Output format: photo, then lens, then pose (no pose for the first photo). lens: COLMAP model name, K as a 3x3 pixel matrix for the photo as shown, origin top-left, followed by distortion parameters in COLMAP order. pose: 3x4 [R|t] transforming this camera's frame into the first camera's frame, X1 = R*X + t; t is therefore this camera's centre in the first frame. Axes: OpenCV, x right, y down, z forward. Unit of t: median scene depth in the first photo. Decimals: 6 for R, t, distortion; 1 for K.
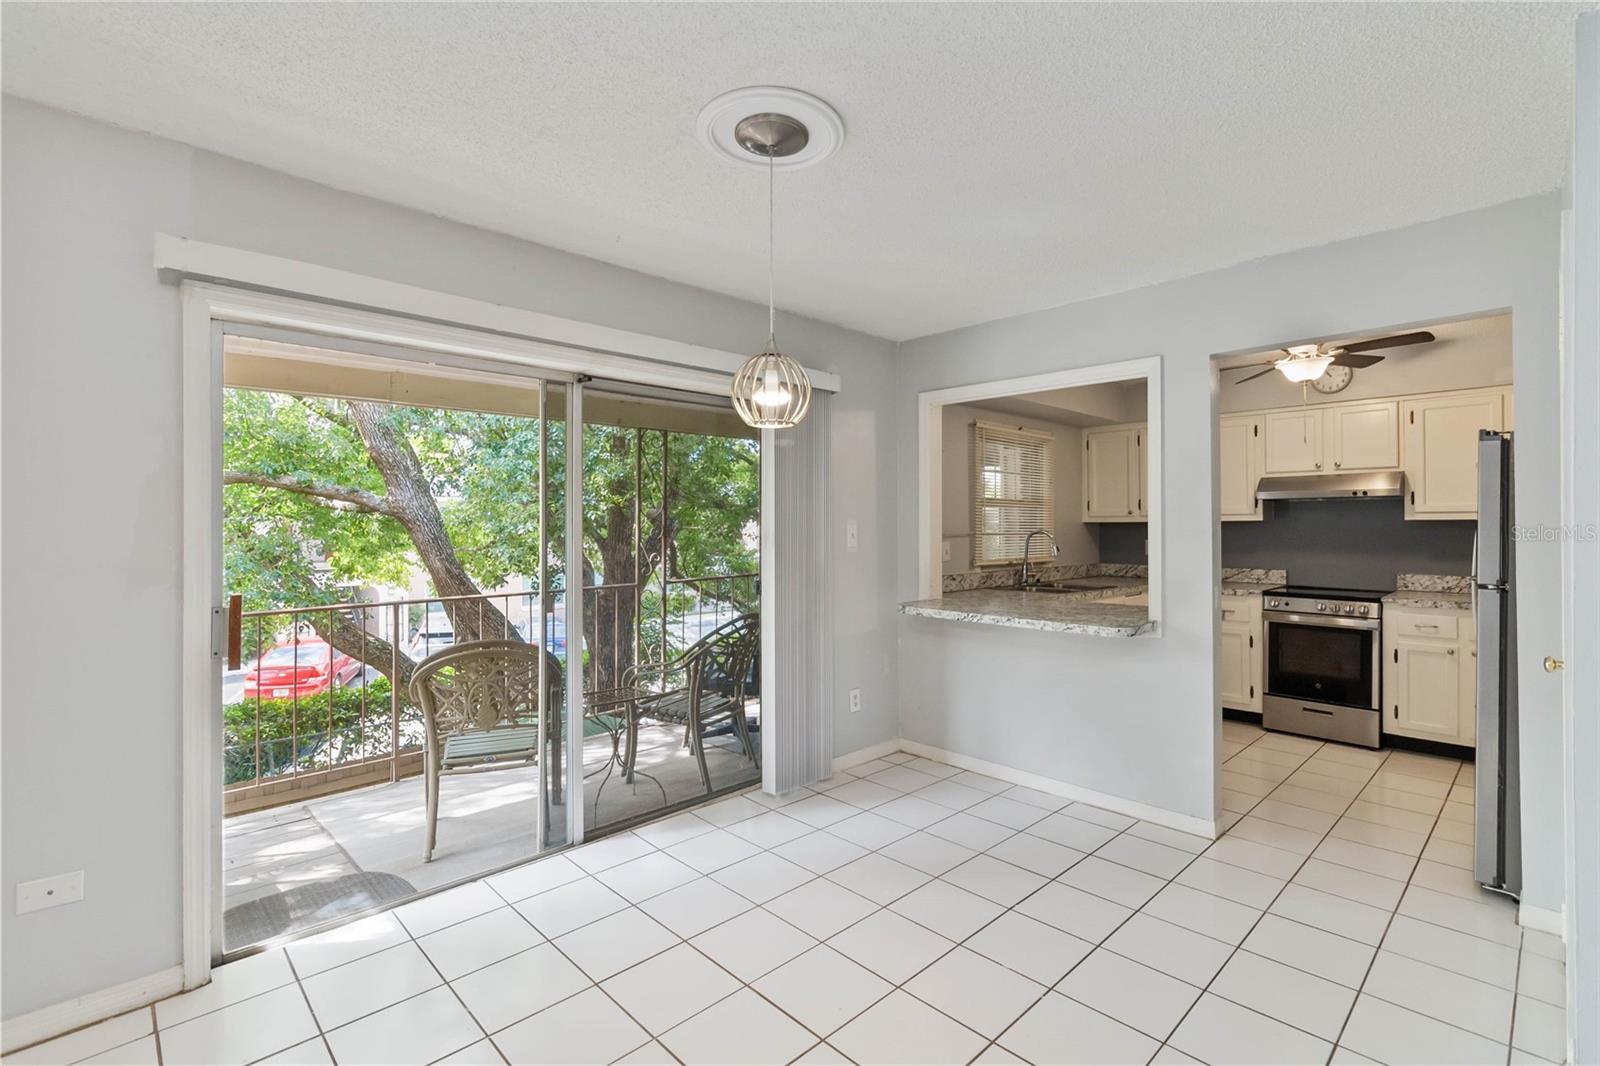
lens RADIAL K [[735.9, 0, 799.2], [0, 735.9, 523.4], [0, 0, 1]] dist [0.001336, 0.000193]
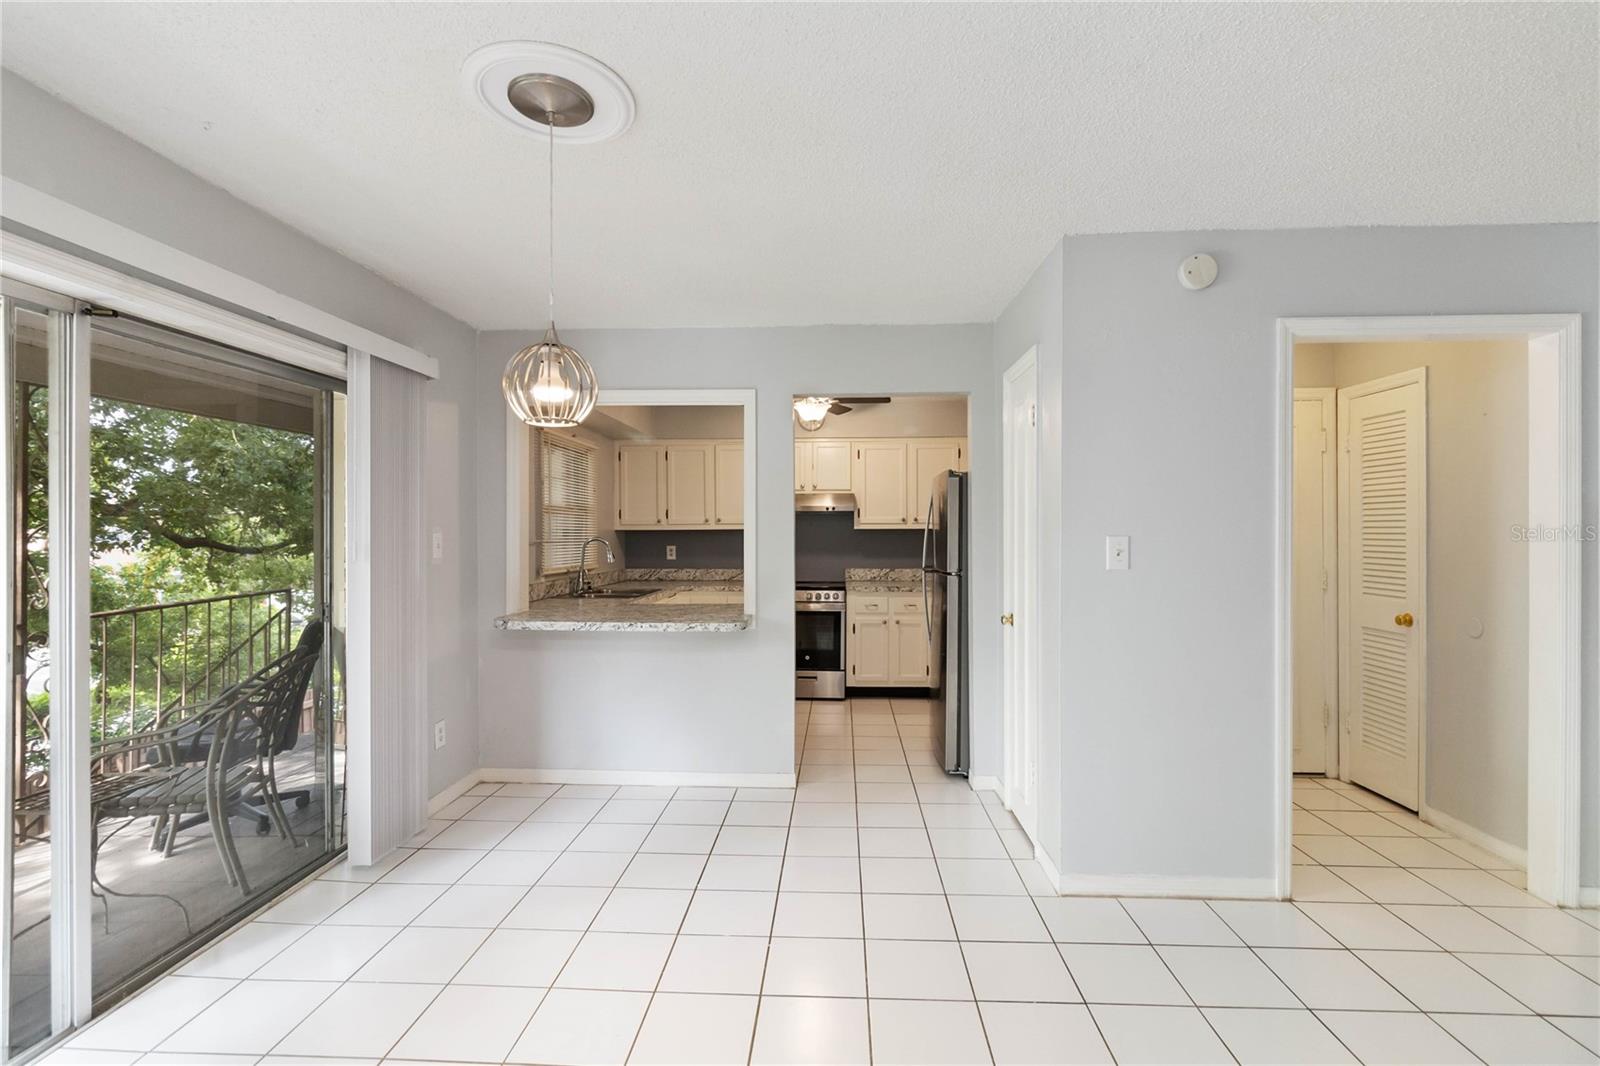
lens RADIAL K [[749.6, 0, 806.3], [0, 749.6, 533.3], [0, 0, 1]] dist [0.000854, 0.000370]
pose [[0.724094, -0.000771, 0.689701, -0.221858], [-0.002140, 0.999992, 0.003364, -0.001304], [-0.689698, -0.003912, 0.724087, 0.059835]]
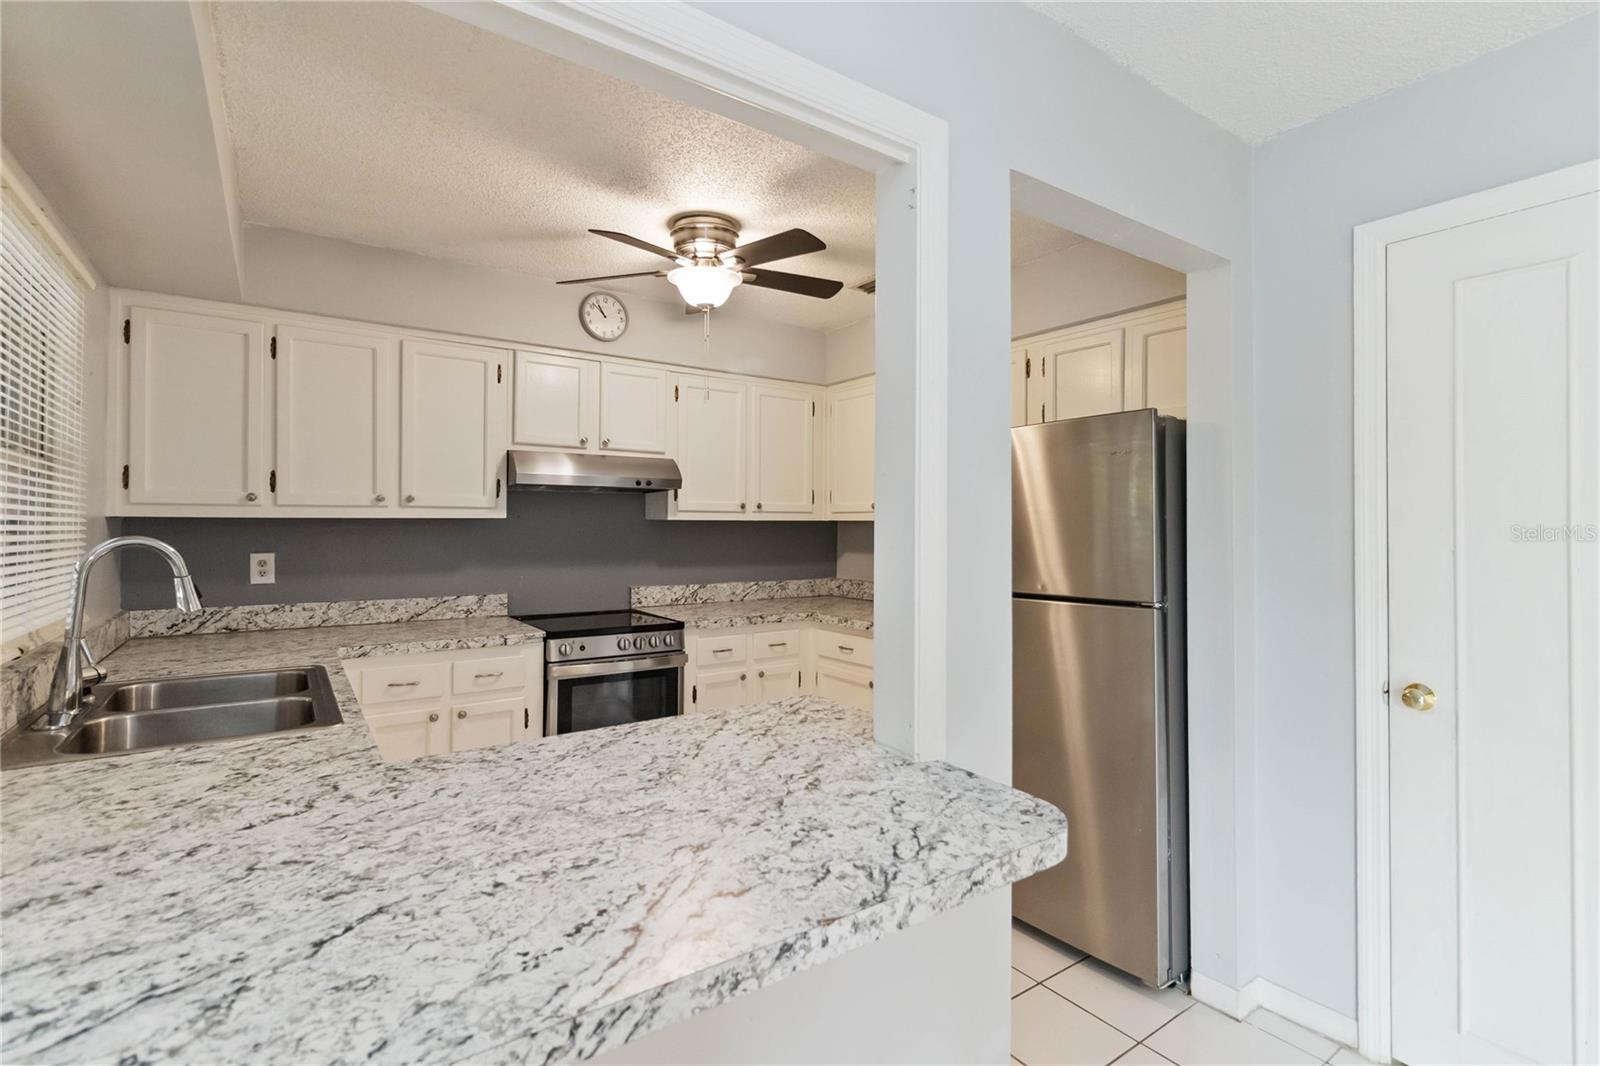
lens RADIAL K [[741.6, 0, 799.4], [0, 741.6, 516.5], [0, 0, 1]] dist [0.000816, 0.000119]
pose [[0.147367, 0.014456, 0.988976, 0.050750], [-0.008362, 0.999876, -0.013369, 0.001364], [-0.989046, -0.006300, 0.147470, 0.816780]]
